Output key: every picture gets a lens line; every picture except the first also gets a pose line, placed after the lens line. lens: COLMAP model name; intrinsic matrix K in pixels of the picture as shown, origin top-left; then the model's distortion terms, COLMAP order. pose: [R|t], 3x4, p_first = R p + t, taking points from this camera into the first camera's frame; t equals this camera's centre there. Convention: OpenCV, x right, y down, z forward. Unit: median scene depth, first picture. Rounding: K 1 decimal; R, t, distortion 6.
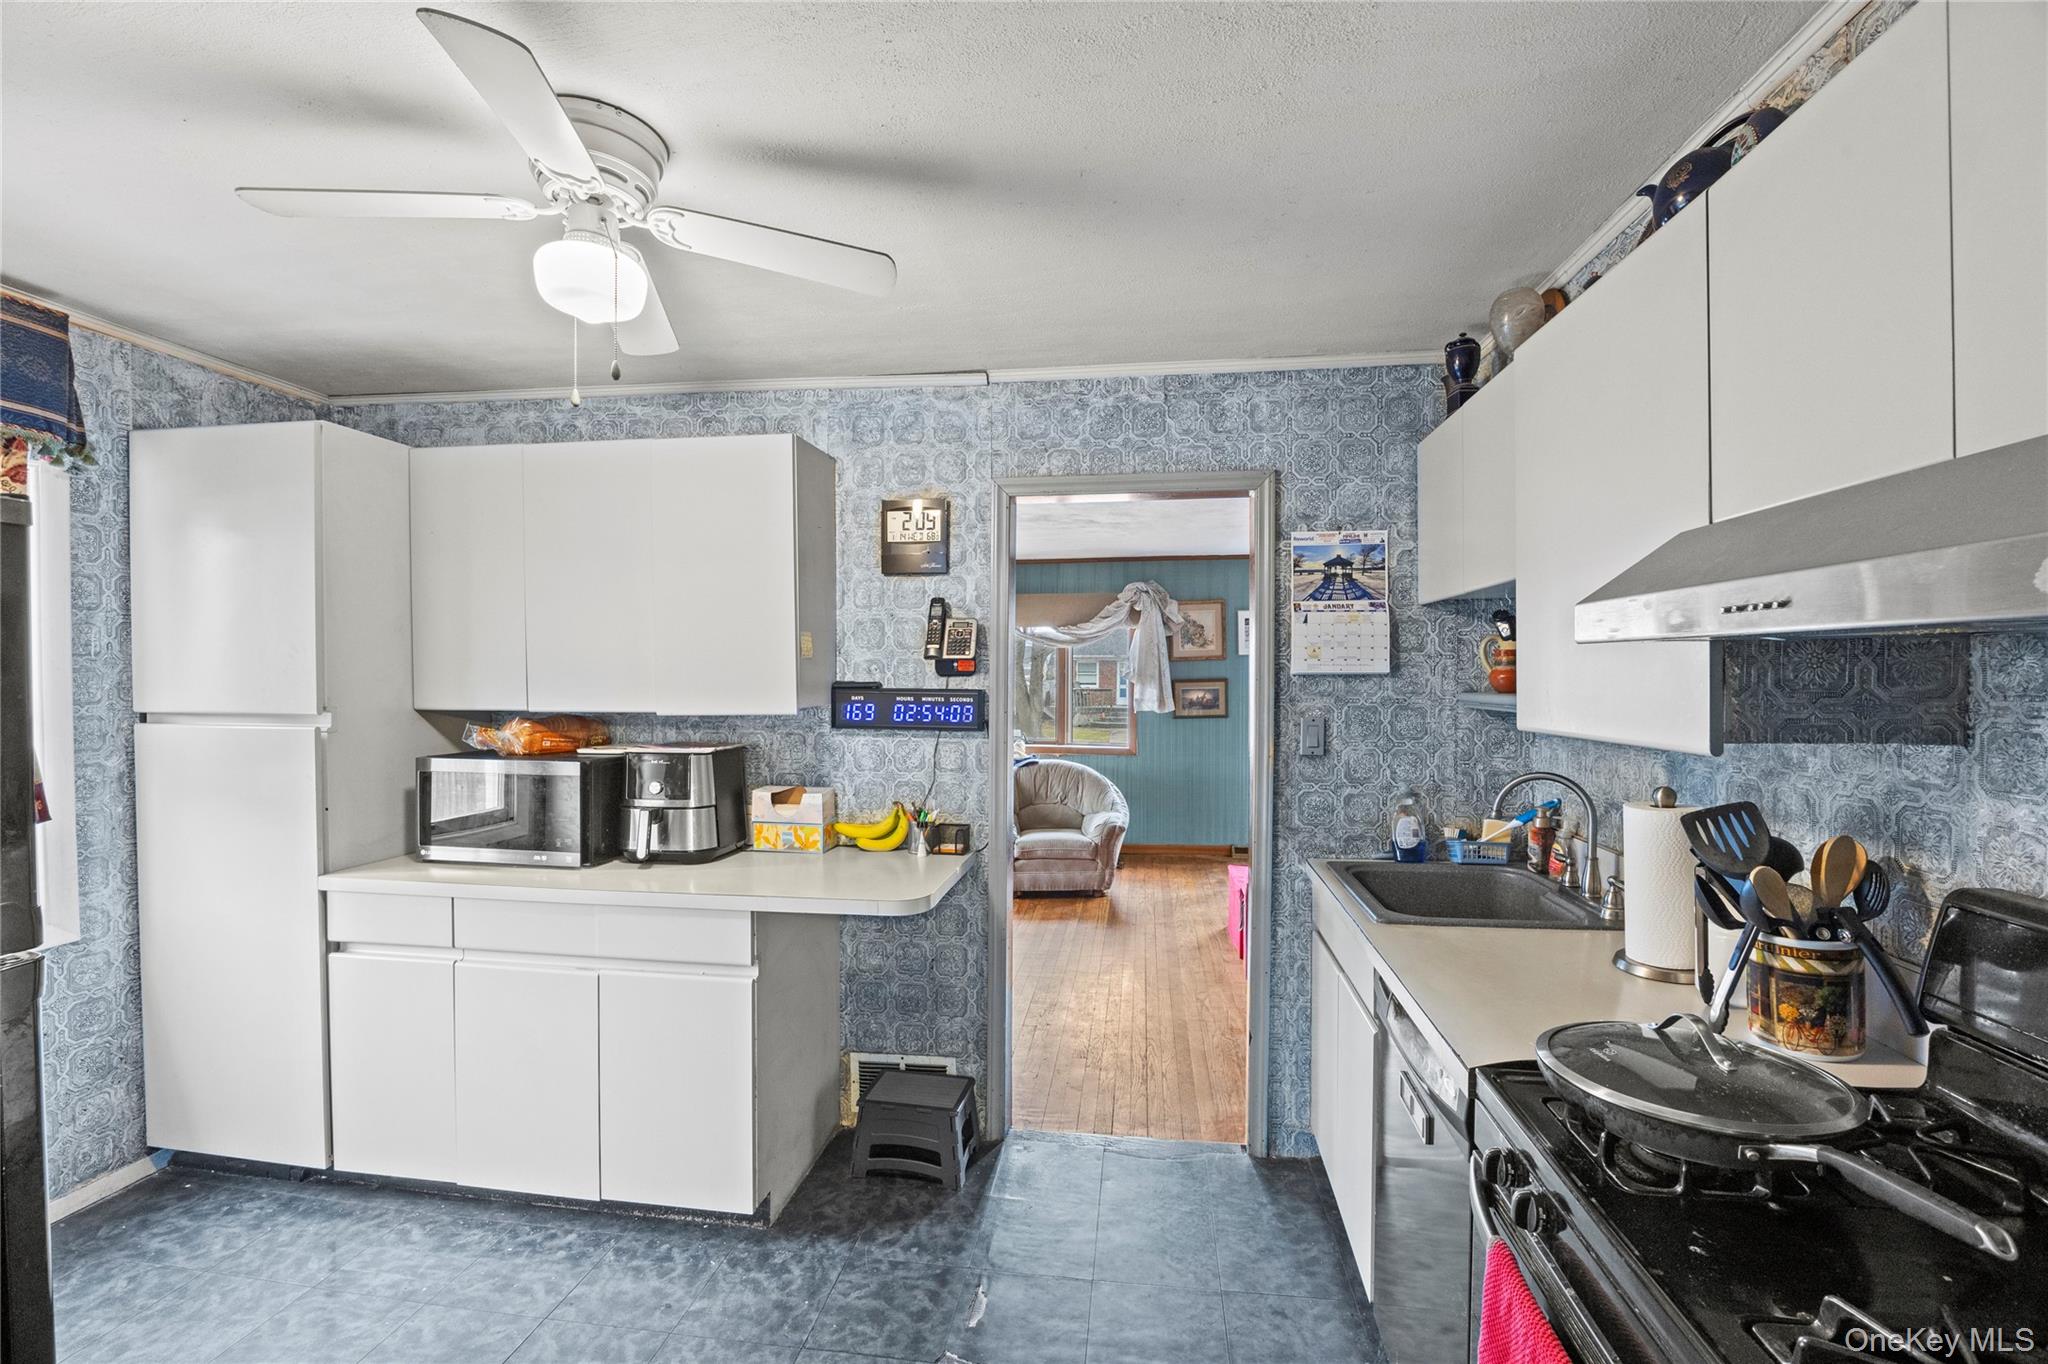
lens RADIAL K [[877.9, 0, 1033.7], [0, 877.9, 688.5], [0, 0, 1]] dist [-0.018888, 0.001605]
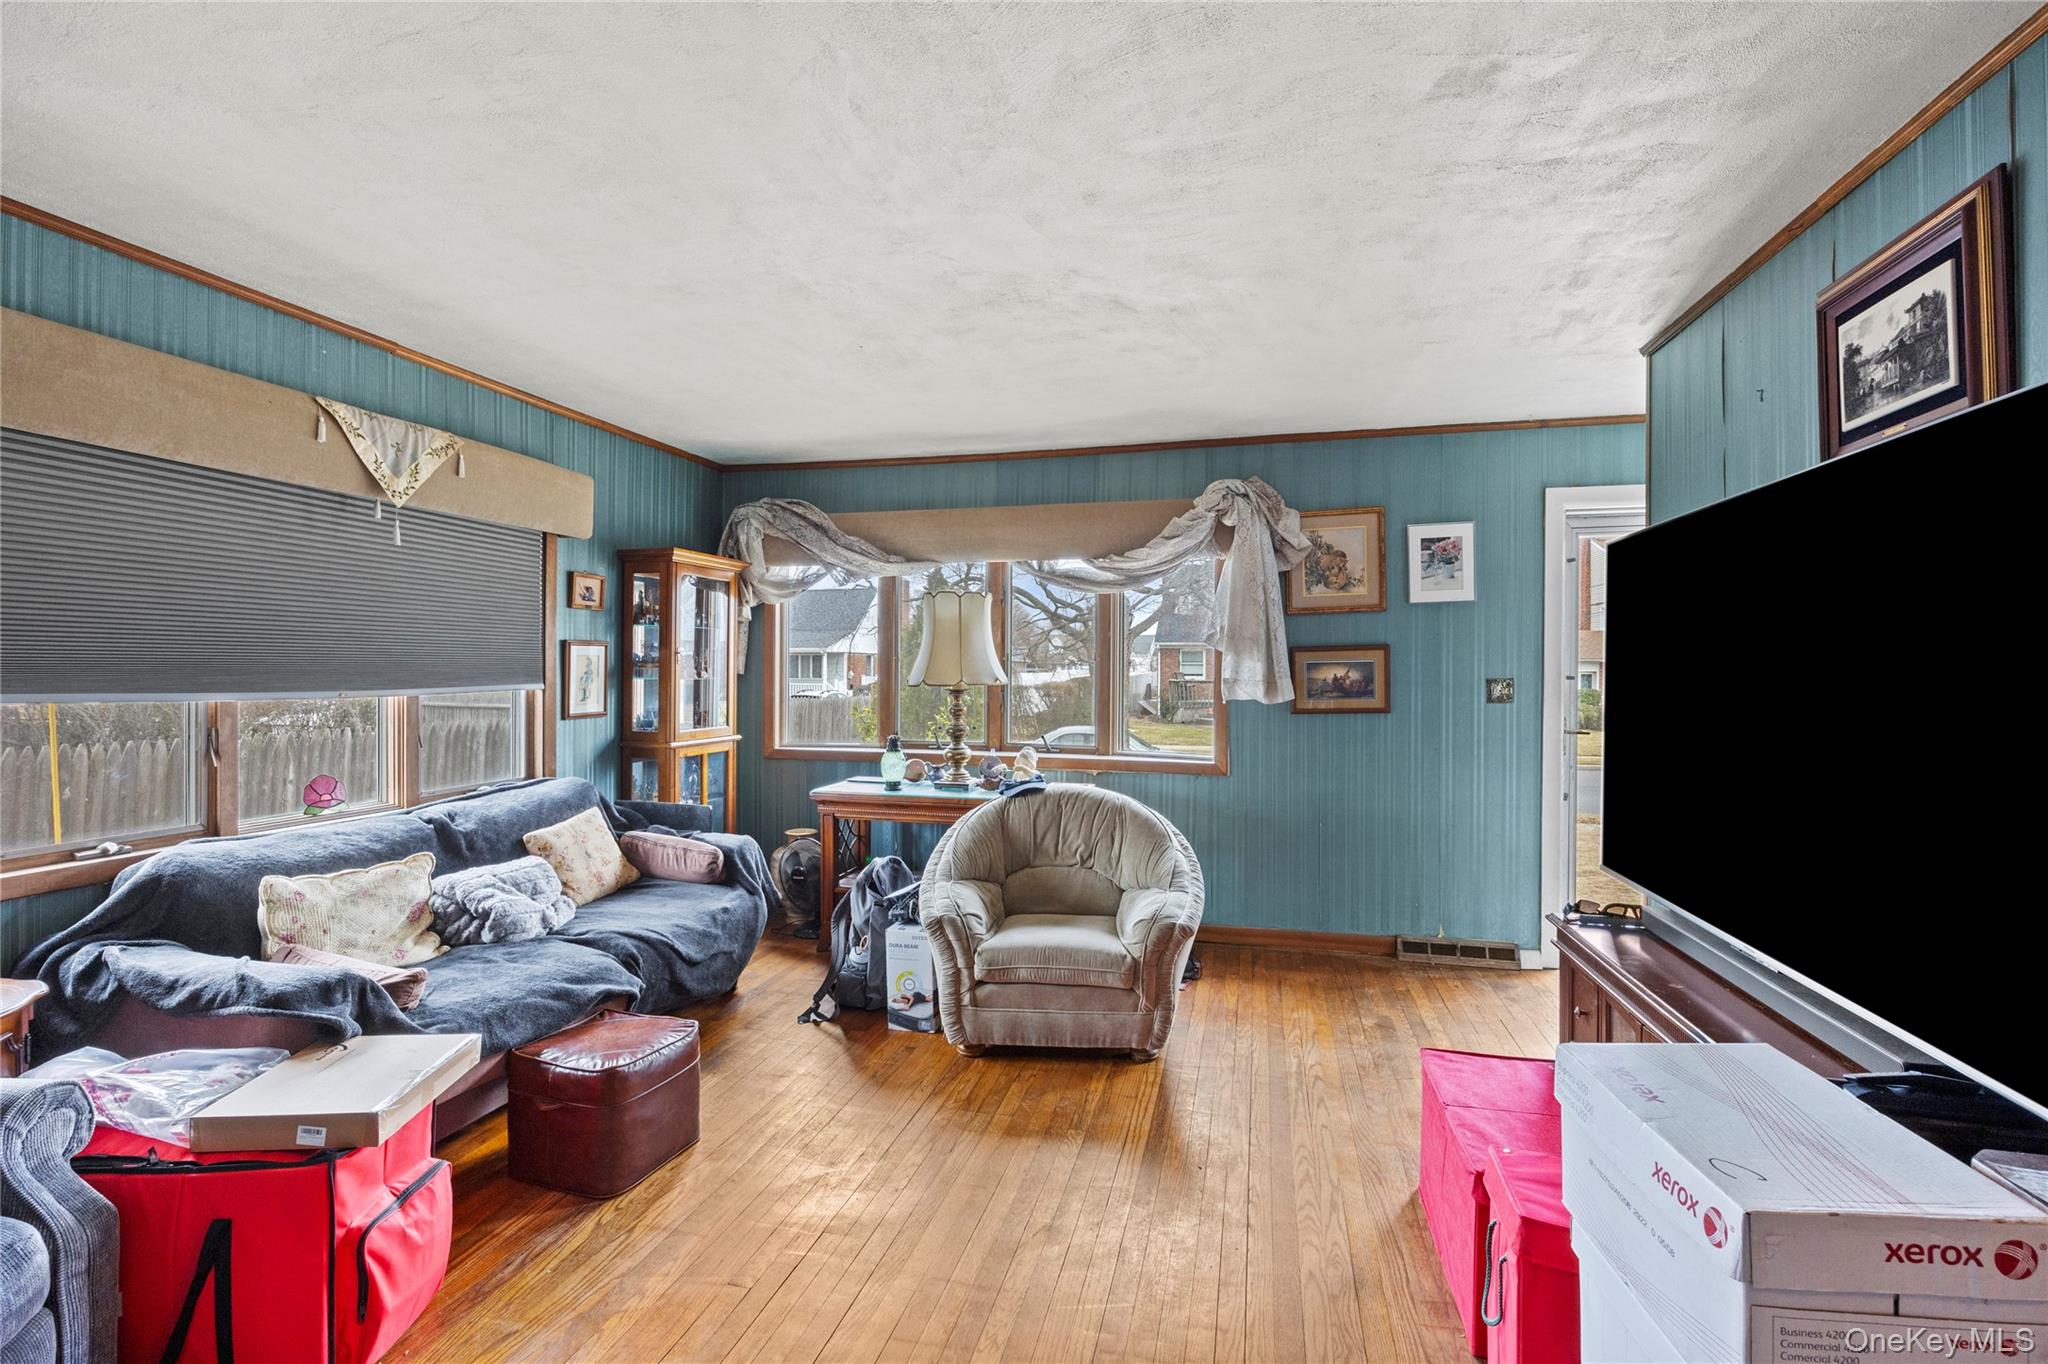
lens RADIAL K [[877.9, 0, 1030.6], [0, 877.9, 670.2], [0, 0, 1]] dist [-0.018888, 0.001605]
pose [[0.991327, 0.002650, -0.131390, 0.158840], [-0.004167, 0.999928, -0.011276, 0.032224], [0.131351, 0.011726, 0.991267, 1.000899]]
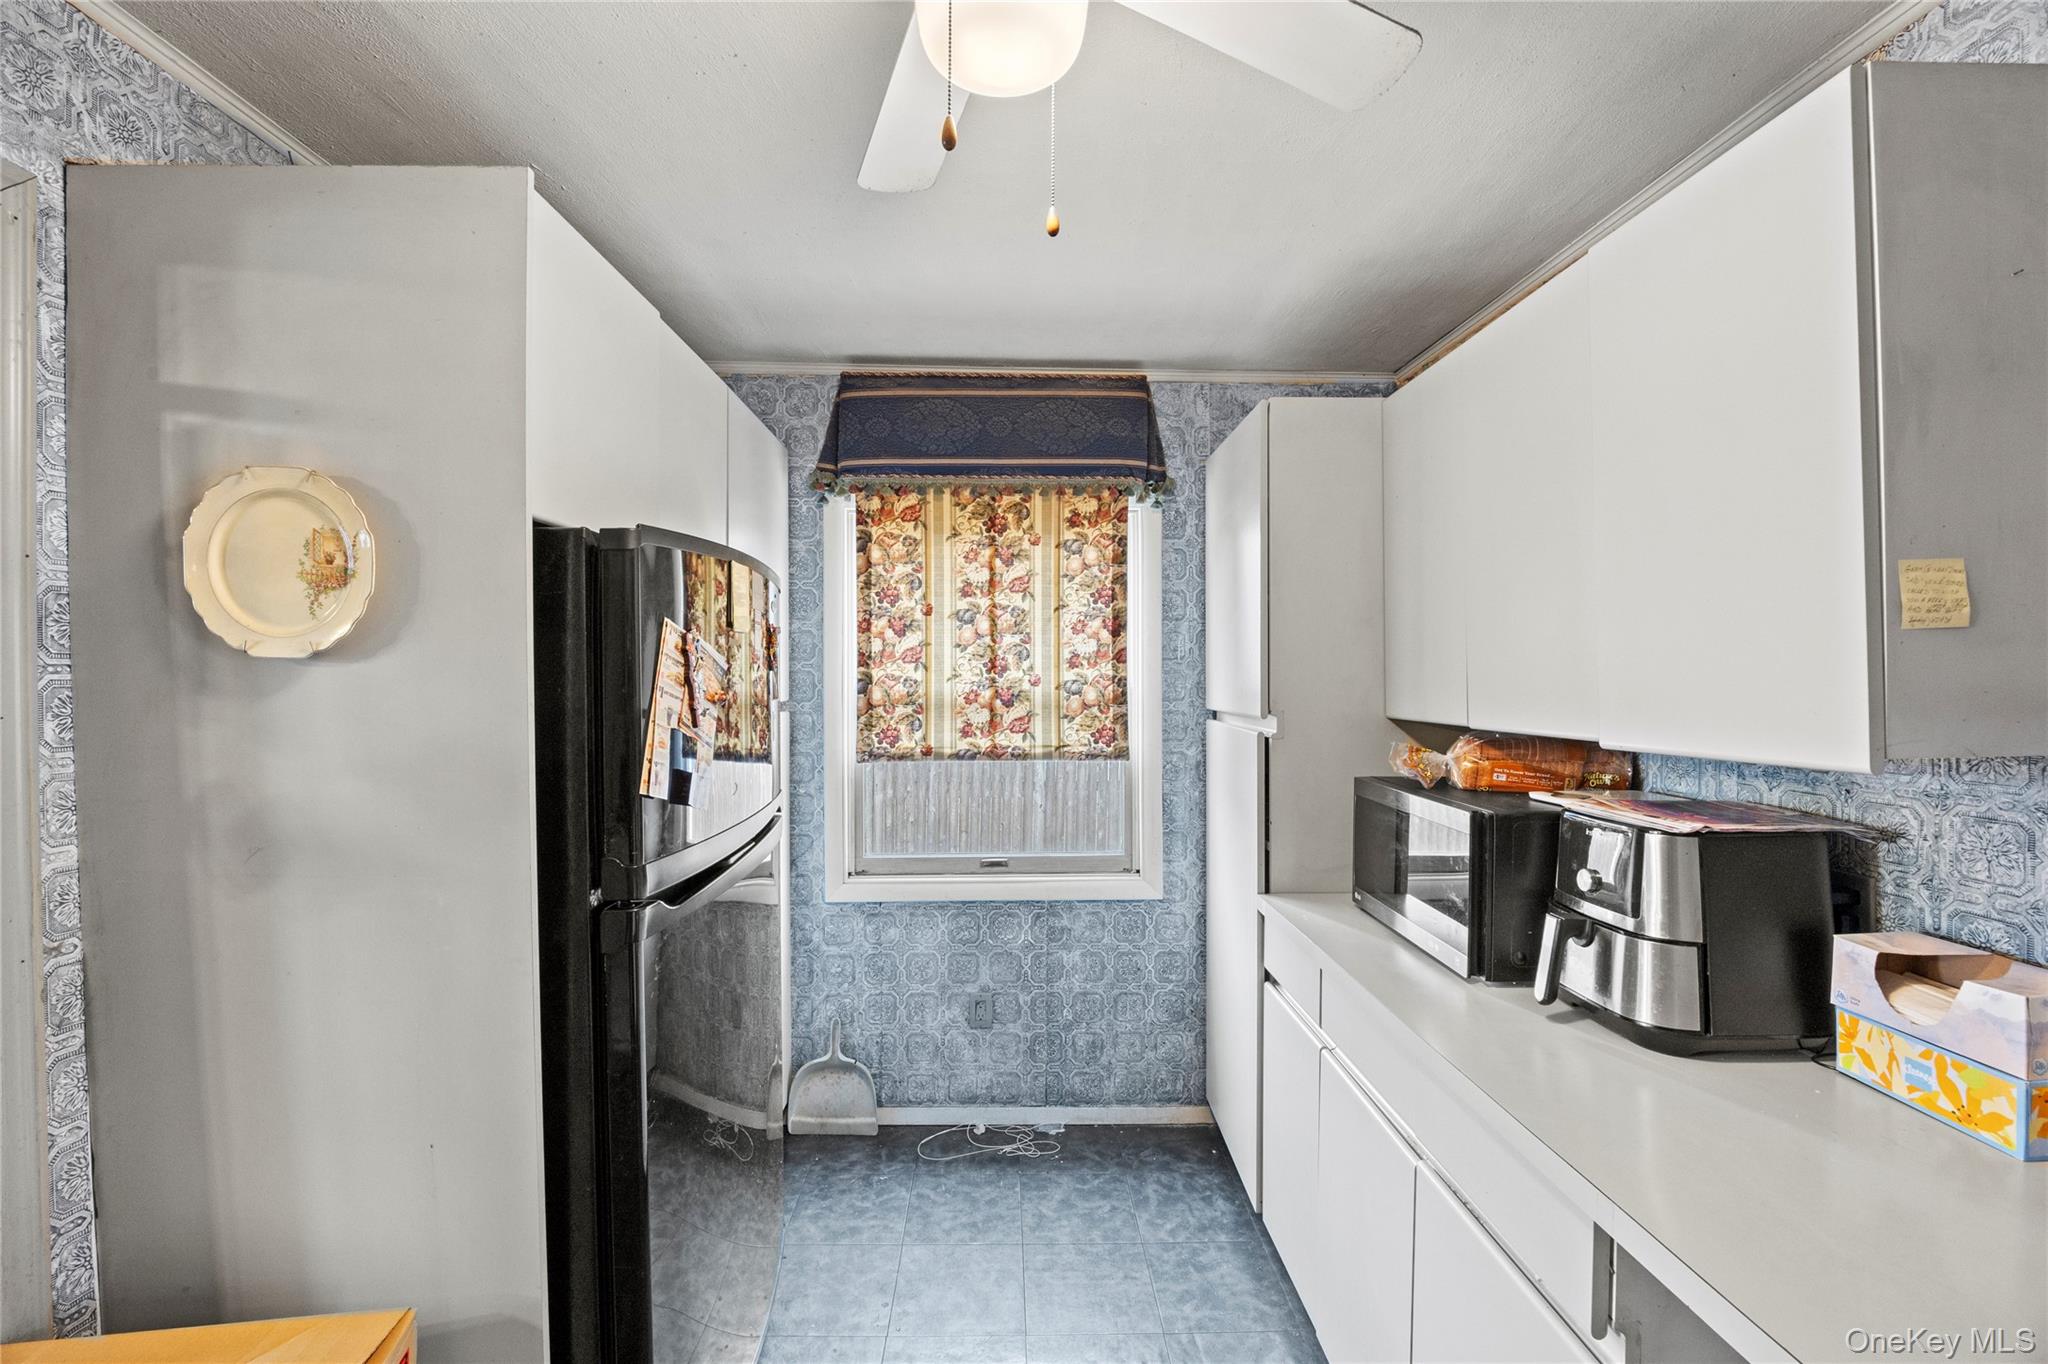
lens RADIAL K [[877.9, 0, 1014.8], [0, 877.9, 682.7], [0, 0, 1]] dist [-0.018888, 0.001605]
pose [[0.149315, 0.005574, -0.988774, 0.045145], [-0.013501, 0.999902, 0.003598, -0.006592], [0.988698, 0.012812, 0.149376, 0.493551]]
